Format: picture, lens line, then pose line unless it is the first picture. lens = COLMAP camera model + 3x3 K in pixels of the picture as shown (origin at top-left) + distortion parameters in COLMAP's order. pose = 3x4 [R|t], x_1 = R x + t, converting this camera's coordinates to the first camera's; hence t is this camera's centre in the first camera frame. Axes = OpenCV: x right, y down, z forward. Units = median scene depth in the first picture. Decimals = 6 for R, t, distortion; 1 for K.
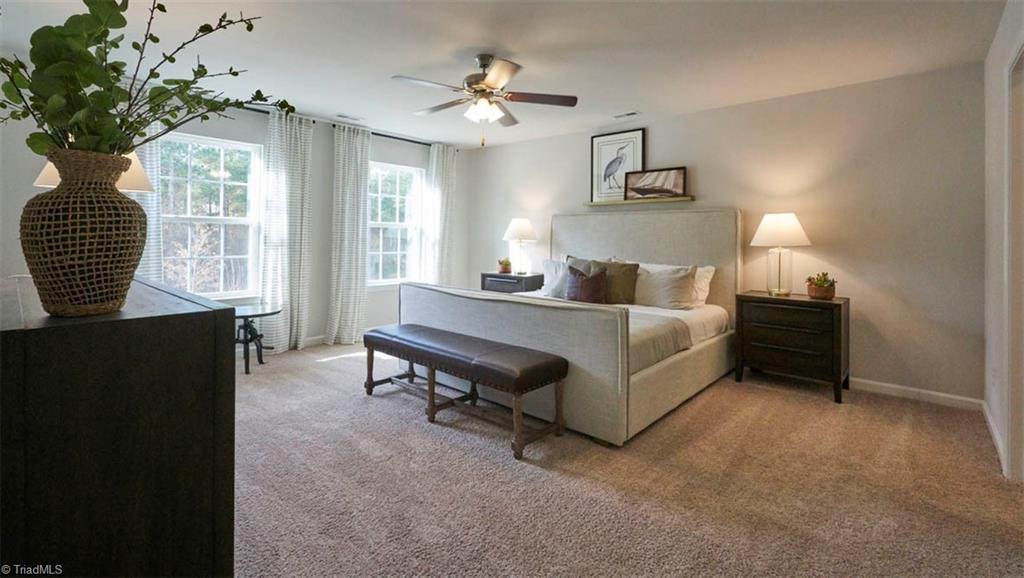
lens RADIAL K [[457.2, 0, 505.7], [0, 457.2, 240.6], [0, 0, 1]] dist [-0.000020, -0.000334]
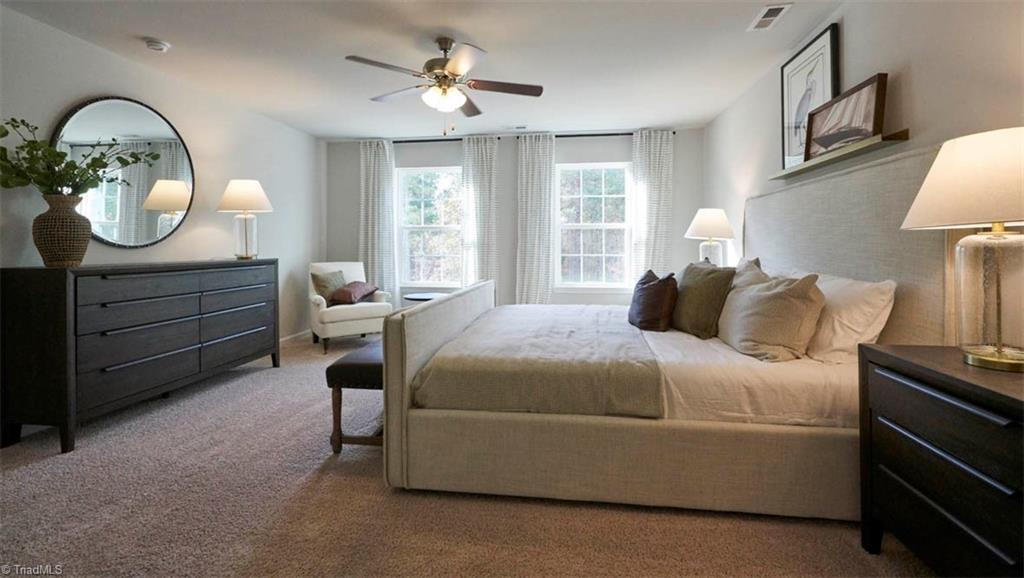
lens RADIAL K [[457.2, 0, 505.7], [0, 457.2, 240.6], [0, 0, 1]] dist [-0.000020, -0.000334]
pose [[0.557352, -0.020751, -0.830017, 0.536038], [0.000698, 0.999699, -0.024524, 0.024348], [0.830276, 0.013089, 0.557198, 0.381095]]
